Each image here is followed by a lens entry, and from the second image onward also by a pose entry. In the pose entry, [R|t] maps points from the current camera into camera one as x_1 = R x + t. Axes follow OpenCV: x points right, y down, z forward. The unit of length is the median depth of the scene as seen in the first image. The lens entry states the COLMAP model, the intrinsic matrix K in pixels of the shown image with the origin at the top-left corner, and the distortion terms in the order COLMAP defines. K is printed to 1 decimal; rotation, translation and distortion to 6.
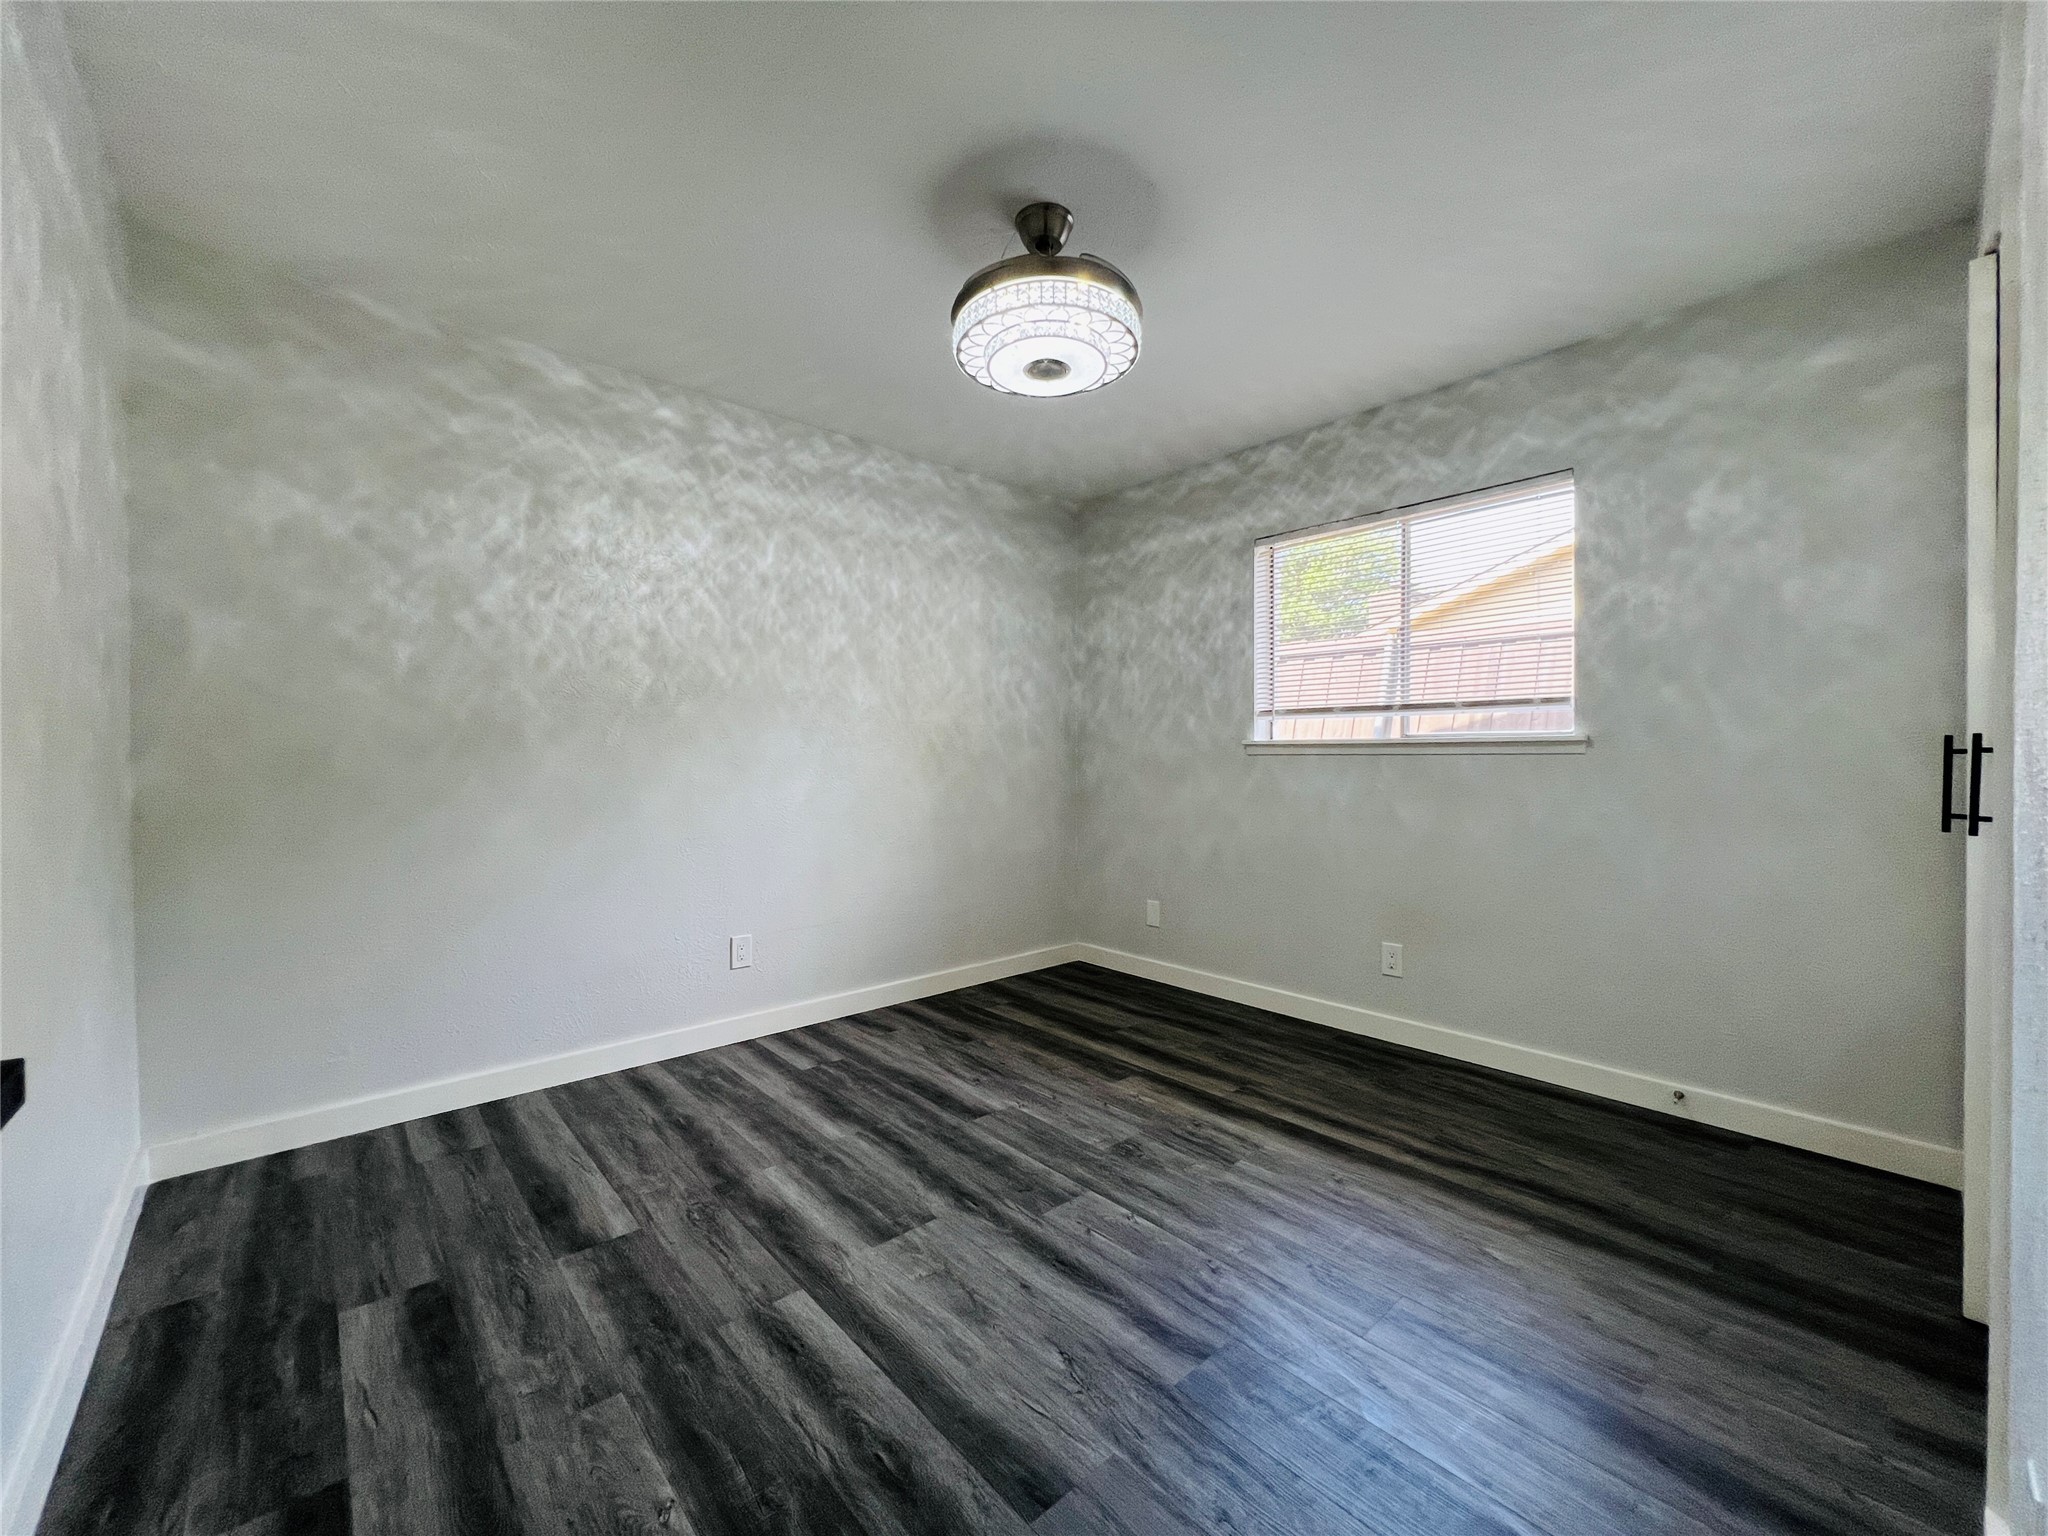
lens RADIAL K [[822.3, 0, 1023.5], [0, 822.3, 770.5], [0, 0, 1]] dist [-0.006580, 0.000823]
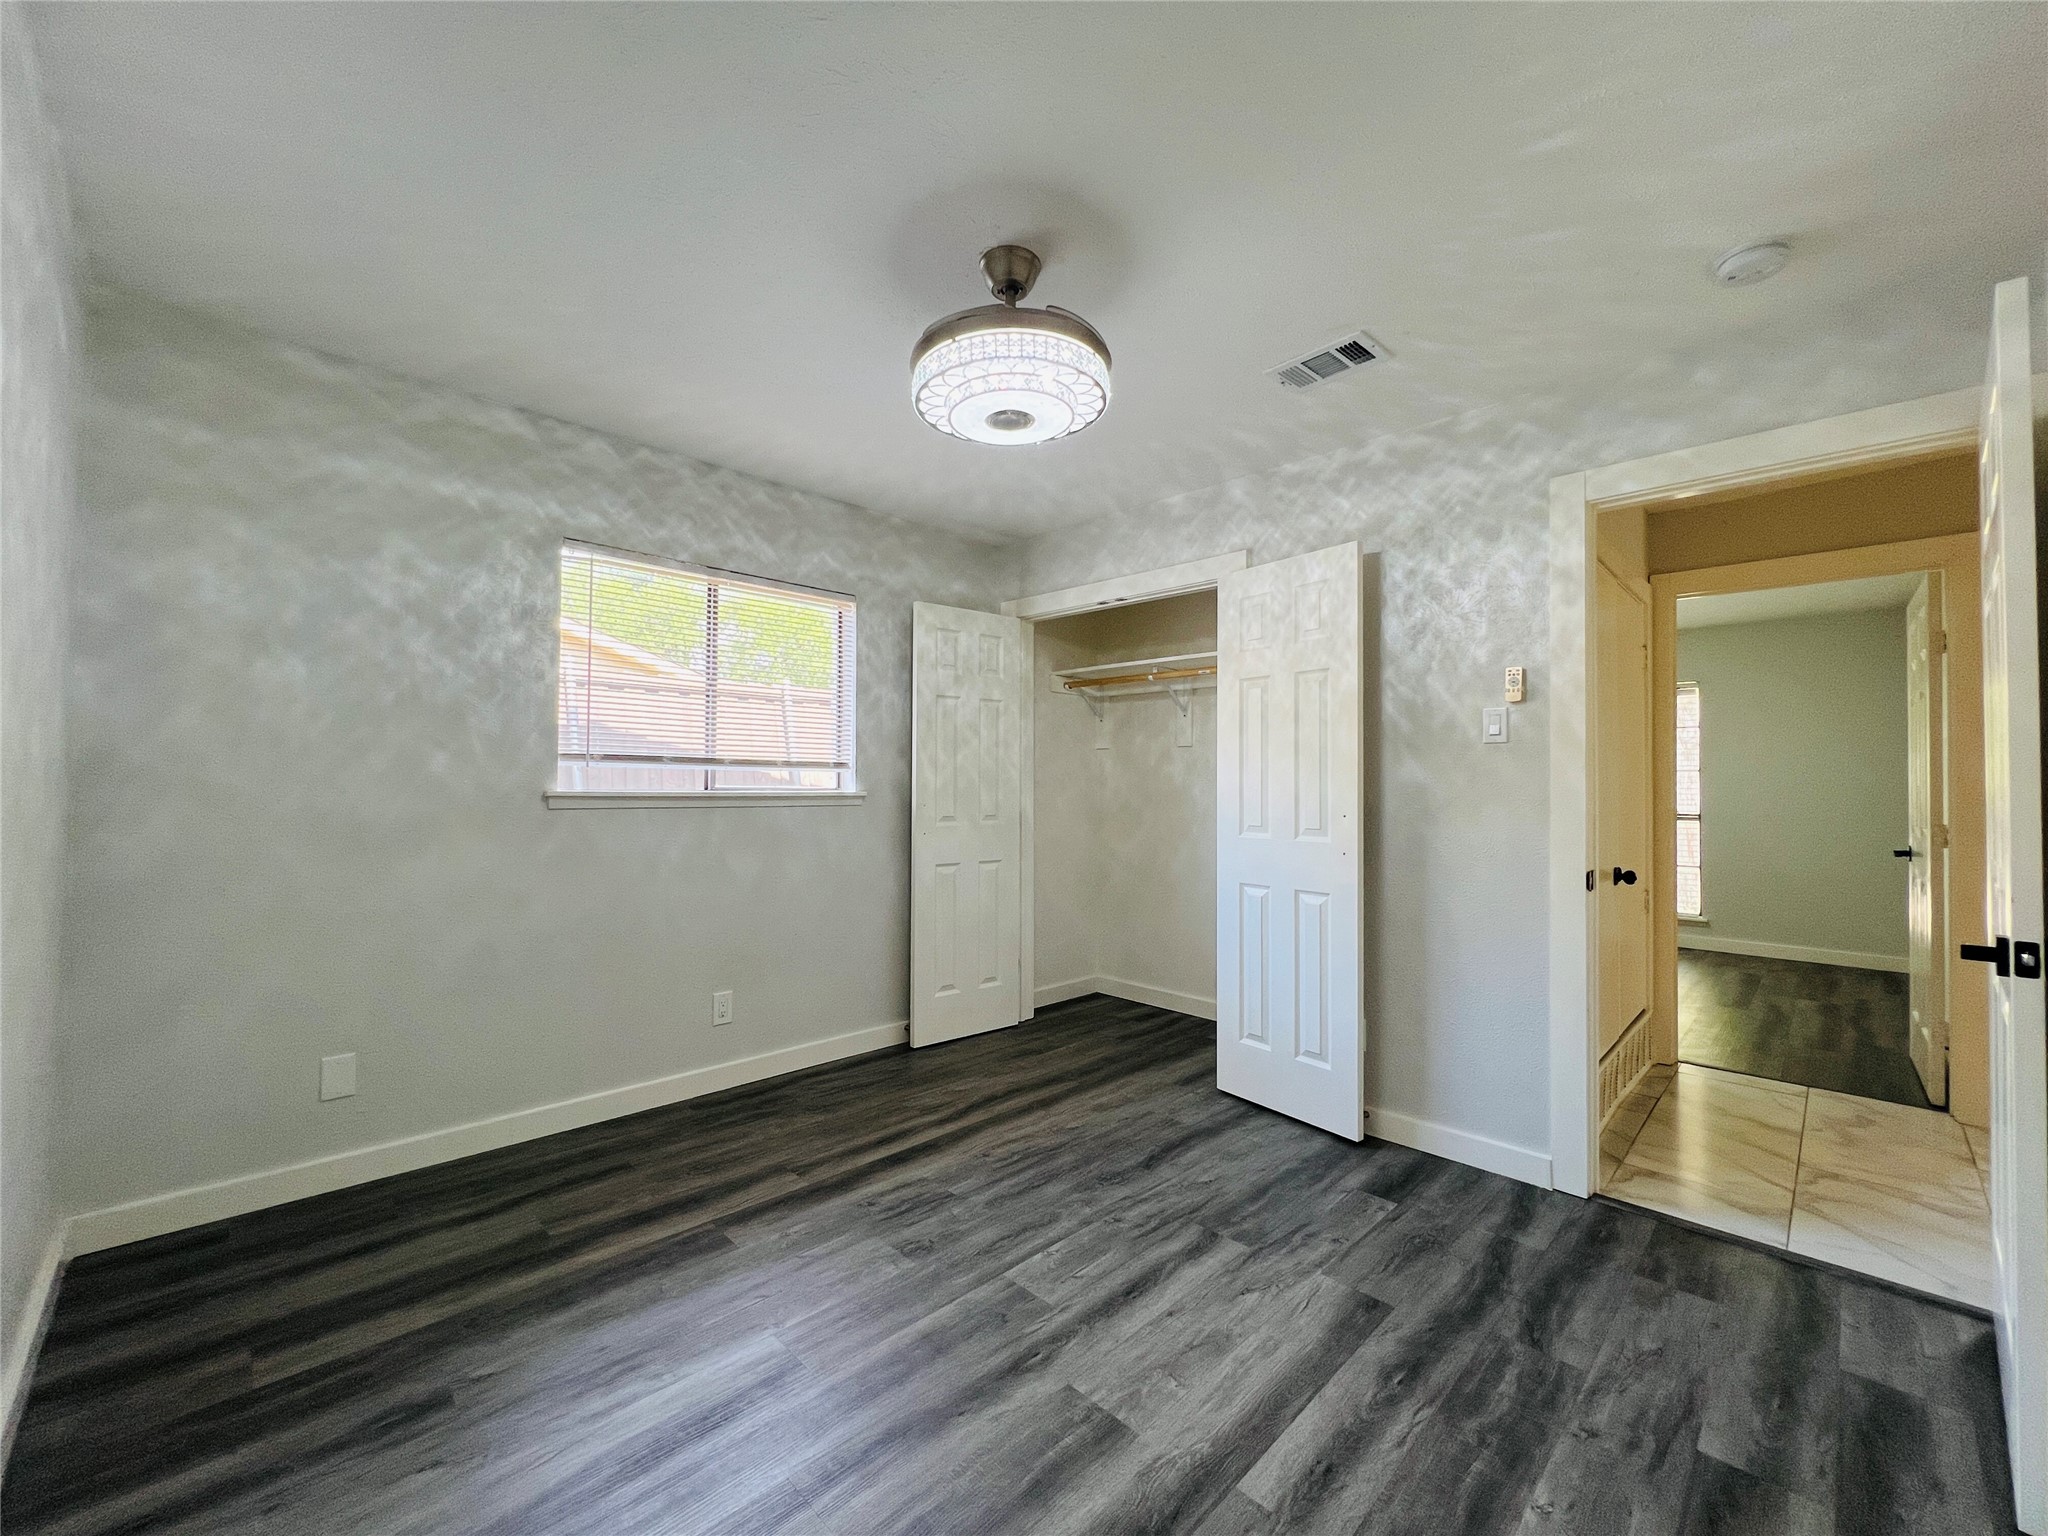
lens RADIAL K [[821.6, 0, 1022.2], [0, 821.6, 771.2], [0, 0, 1]] dist [-0.003057, -0.000259]
pose [[-0.054685, 0.019909, 0.998305, -0.624125], [0.007419, 0.999782, -0.019532, -0.043654], [-0.998476, 0.006338, -0.054820, 0.713182]]
